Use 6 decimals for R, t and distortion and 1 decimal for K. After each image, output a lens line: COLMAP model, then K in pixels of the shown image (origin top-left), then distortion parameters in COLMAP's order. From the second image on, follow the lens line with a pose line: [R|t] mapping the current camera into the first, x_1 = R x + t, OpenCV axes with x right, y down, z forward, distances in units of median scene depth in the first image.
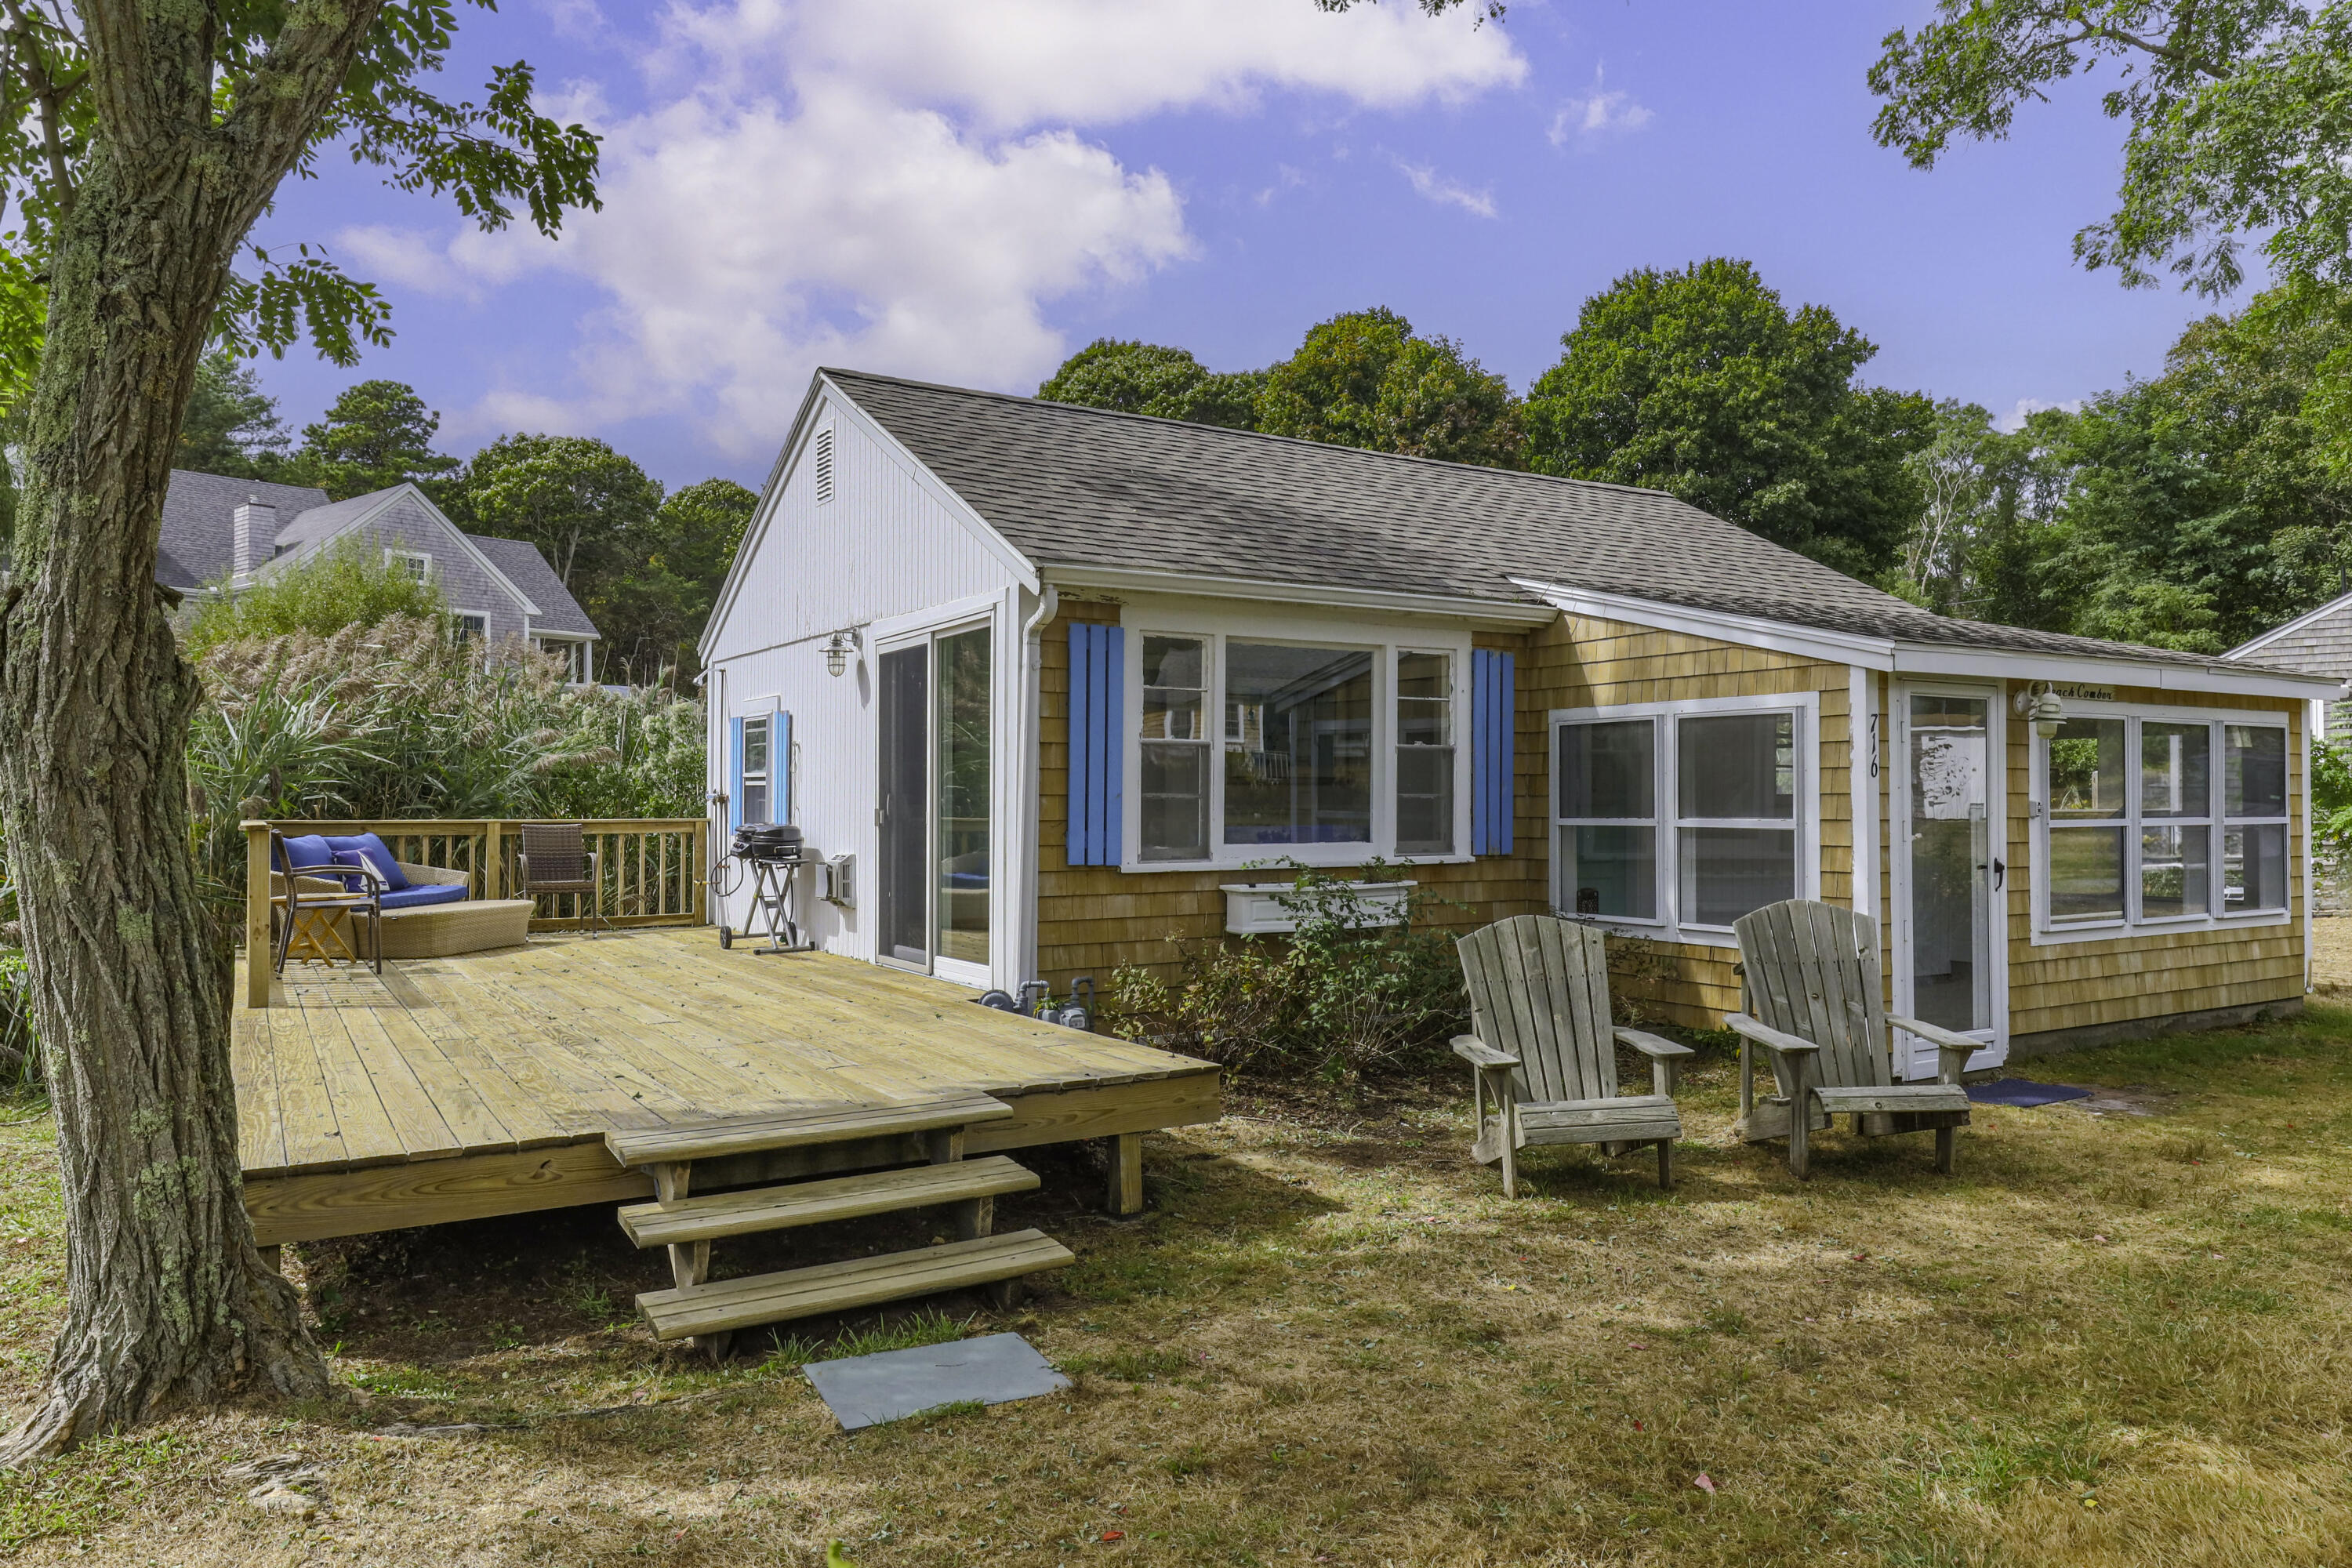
lens RADIAL K [[1599.0, 0, 1187.7], [0, 1599.0, 775.9], [0, 0, 1]] dist [0.003694, -0.001370]
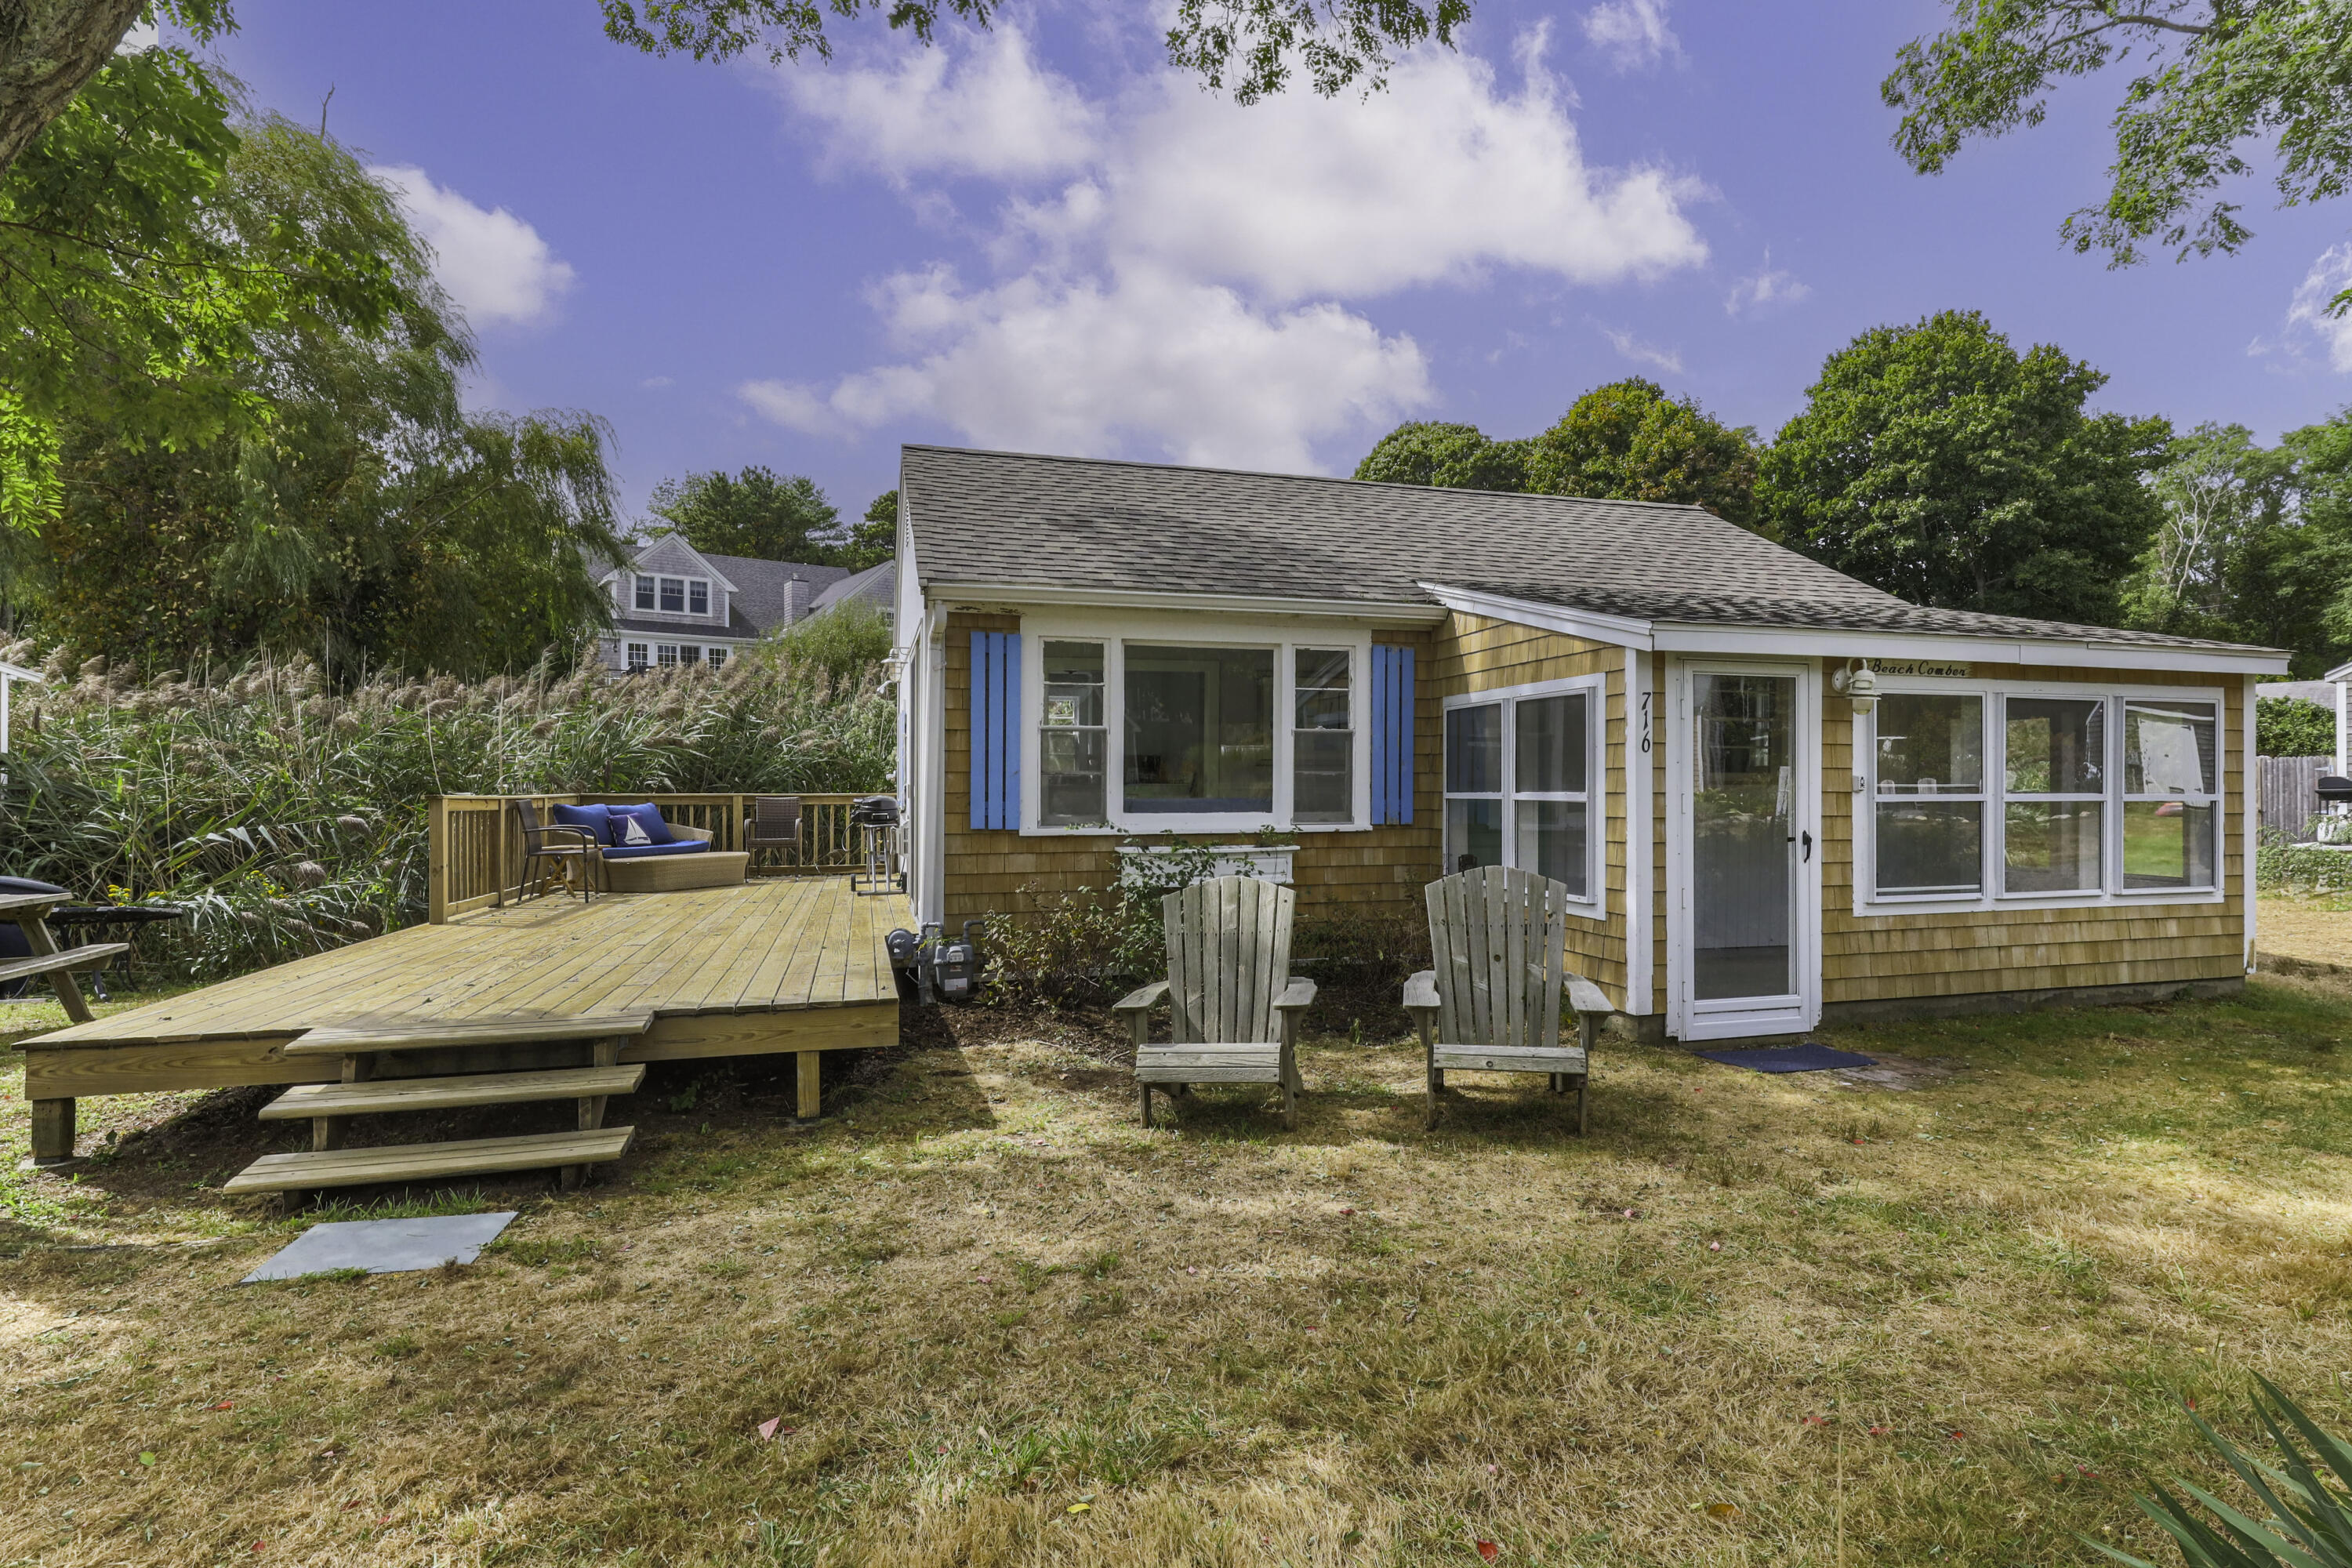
lens RADIAL K [[1225.1, 0, 1206.8], [0, 1225.1, 780.9], [0, 0, 1]] dist [-0.004188, -0.001111]
pose [[0.965921, -0.000311, -0.258839, 0.289832], [0.003076, 0.999942, 0.010275, 0.008518], [0.258820, -0.010721, 0.965866, 0.118668]]
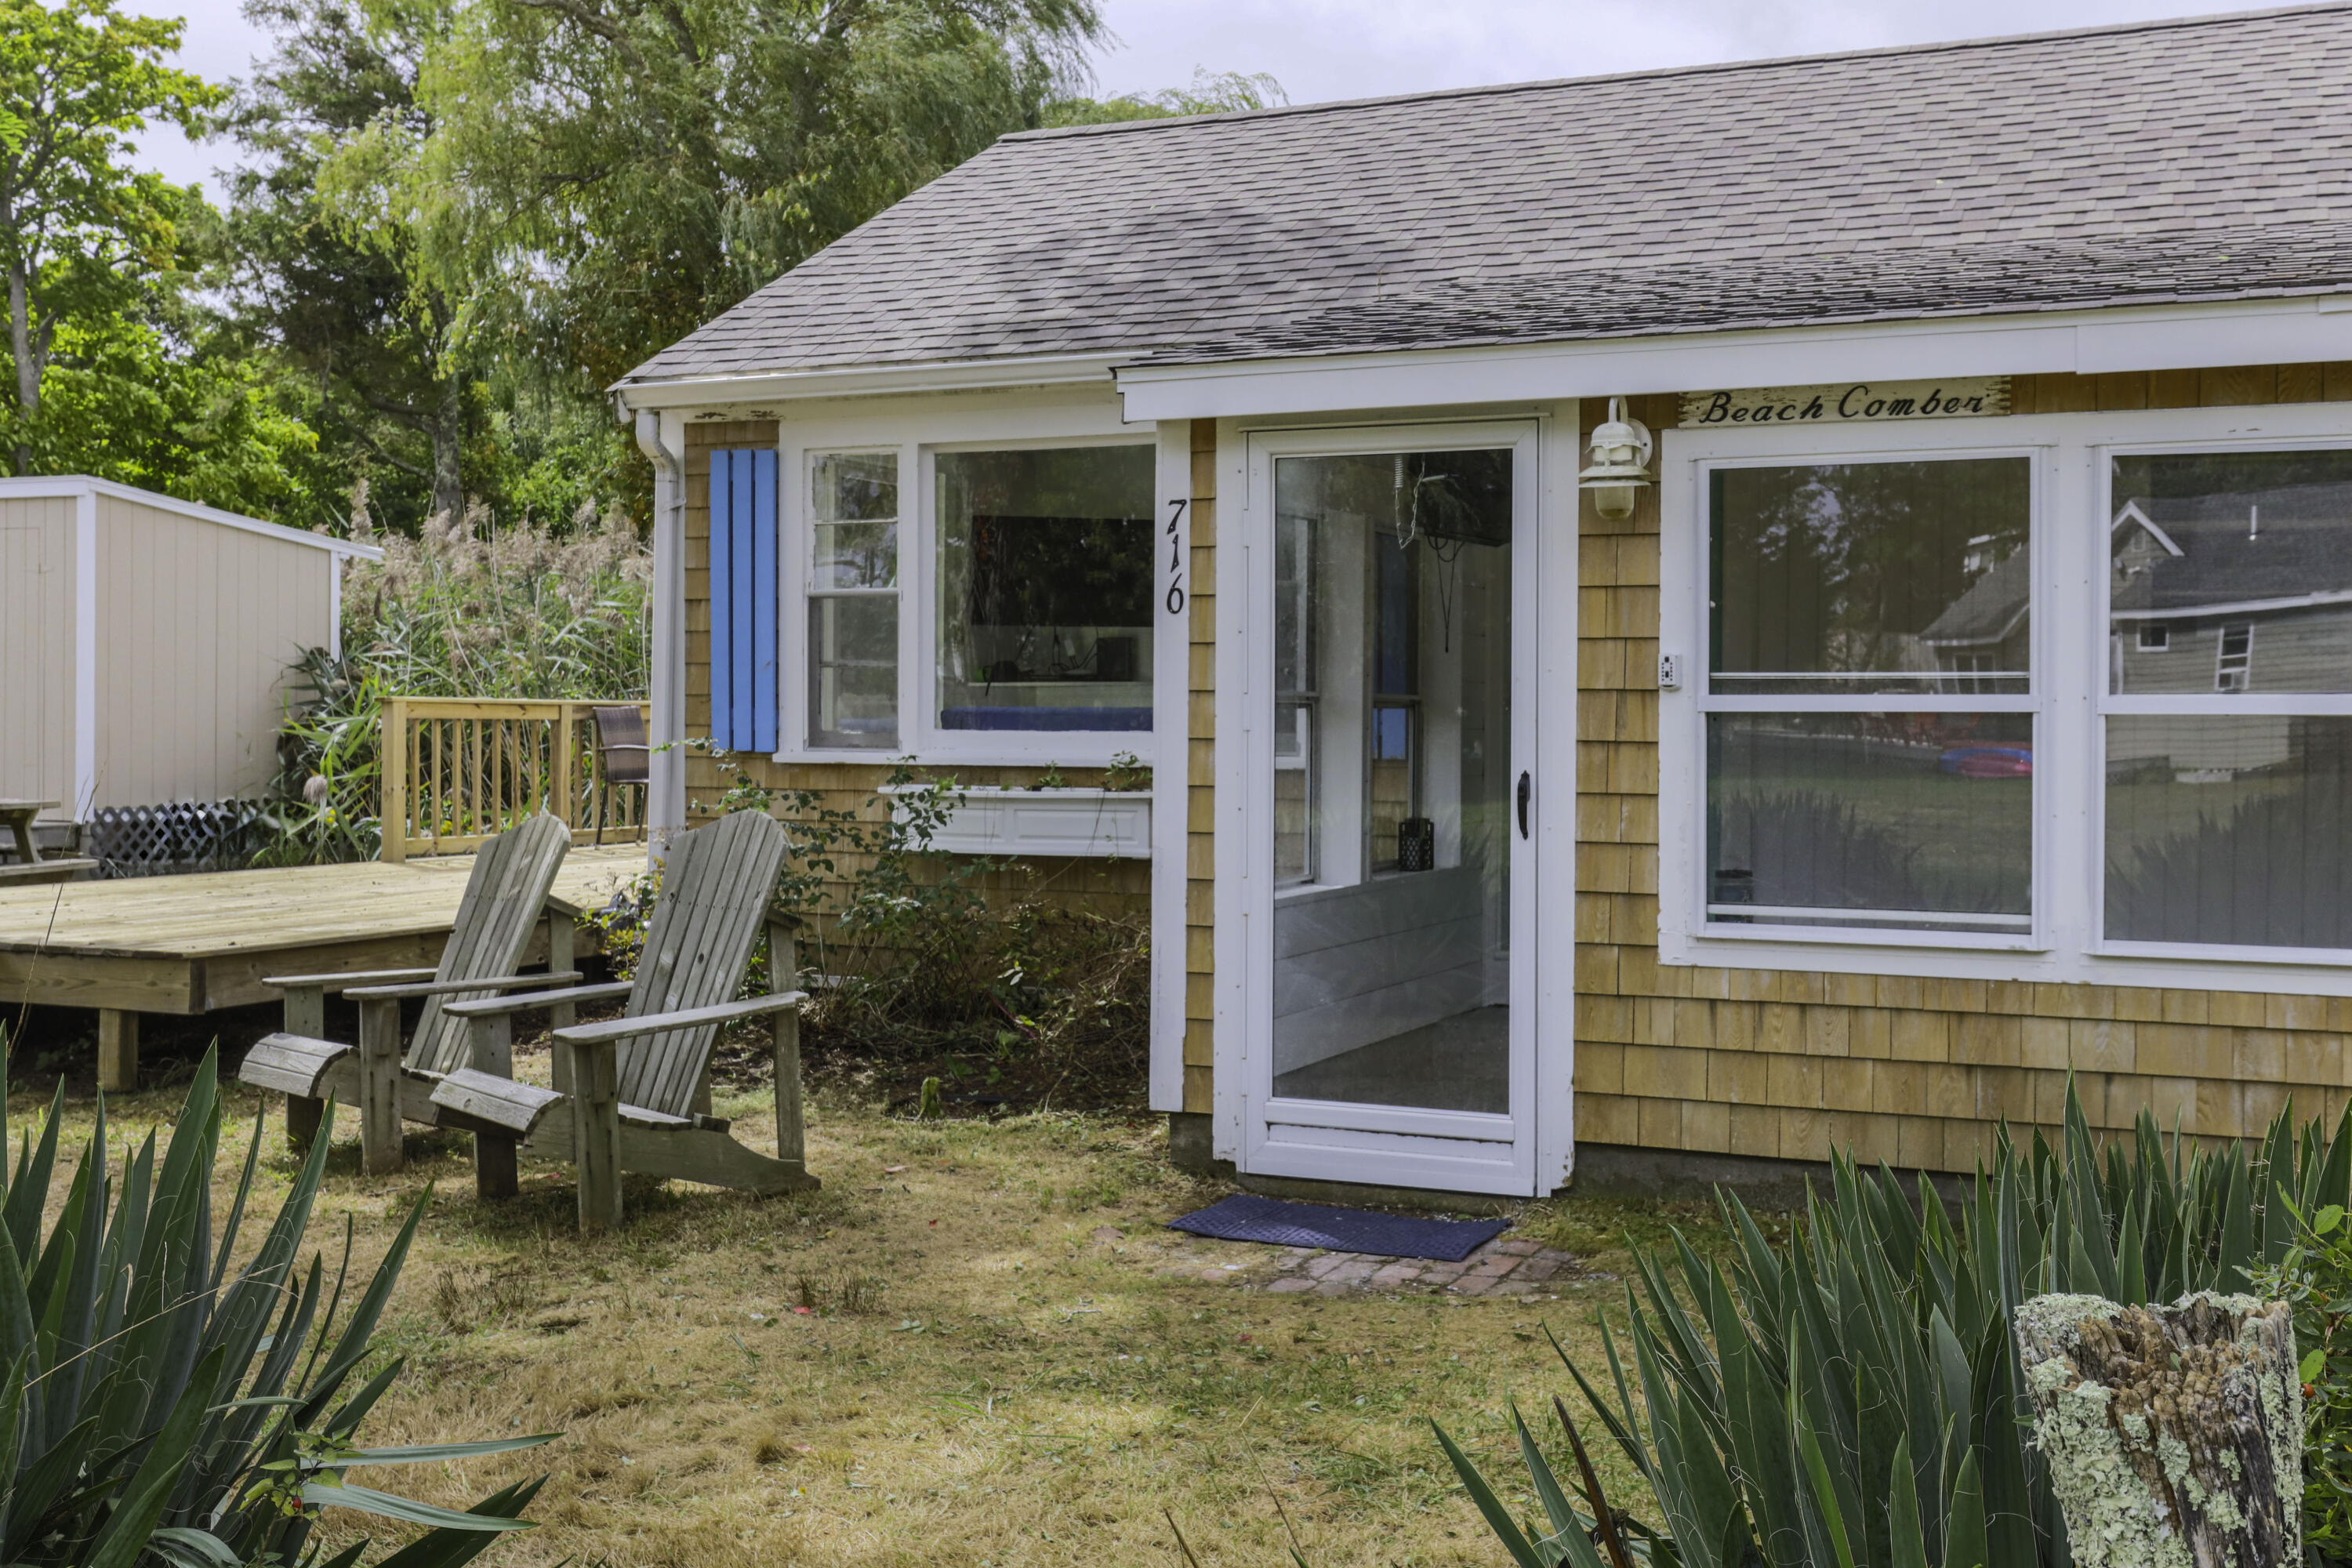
lens RADIAL K [[2457.3, 0, 1183.1], [0, 2457.3, 733.8], [0, 0, 1]] dist [-0.003438, 0.014953]
pose [[0.556715, 0.012283, -0.830613, 0.920111], [0.008643, 0.999751, 0.020577, 0.020309], [0.830659, -0.018635, 0.556470, 0.427289]]
